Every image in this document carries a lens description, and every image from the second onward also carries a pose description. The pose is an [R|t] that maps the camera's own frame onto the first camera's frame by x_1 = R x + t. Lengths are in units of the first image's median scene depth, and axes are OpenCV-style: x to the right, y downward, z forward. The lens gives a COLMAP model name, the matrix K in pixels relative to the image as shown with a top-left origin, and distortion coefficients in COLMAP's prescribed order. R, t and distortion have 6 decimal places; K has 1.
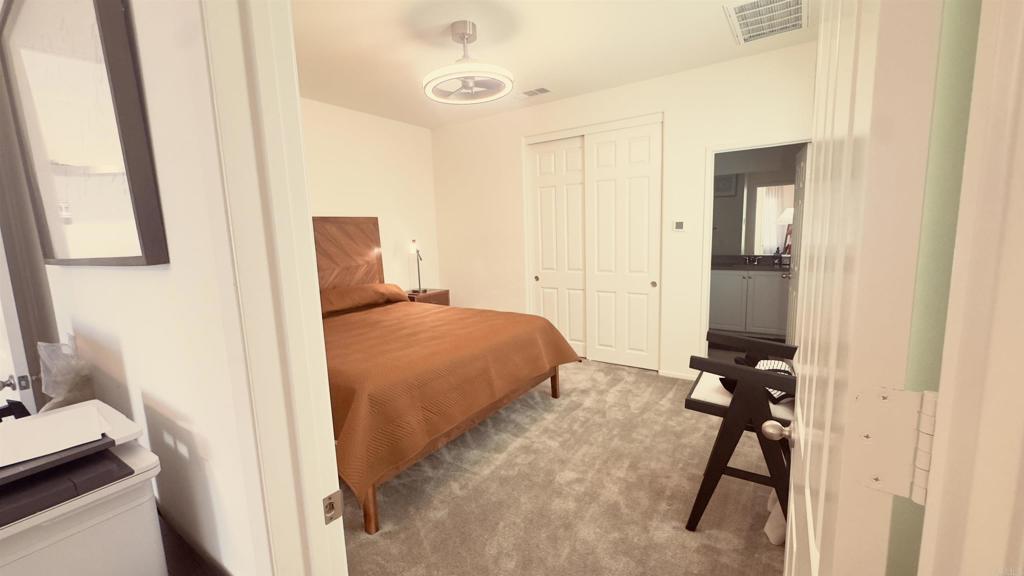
lens RADIAL K [[411.3, 0, 510.0], [0, 411.3, 288.1], [0, 0, 1]] dist [-0.002107, 0.000059]
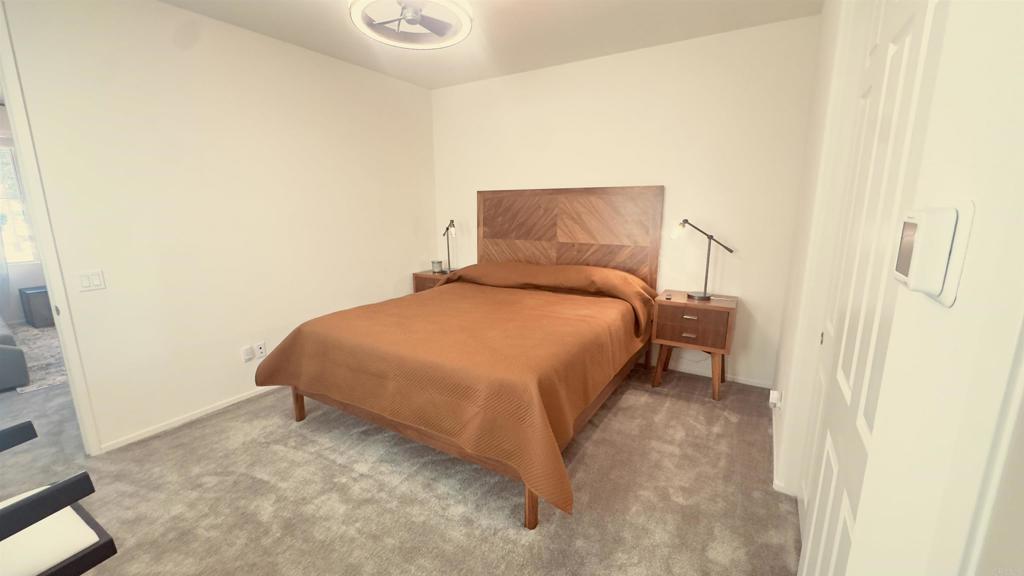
lens RADIAL K [[411.3, 0, 510.0], [0, 411.3, 288.1], [0, 0, 1]] dist [-0.002107, 0.000059]
pose [[0.051820, 0.217577, -0.974667, 0.471376], [-0.139291, 0.968013, 0.208685, -0.120877], [0.988895, 0.124948, 0.080469, 0.767869]]
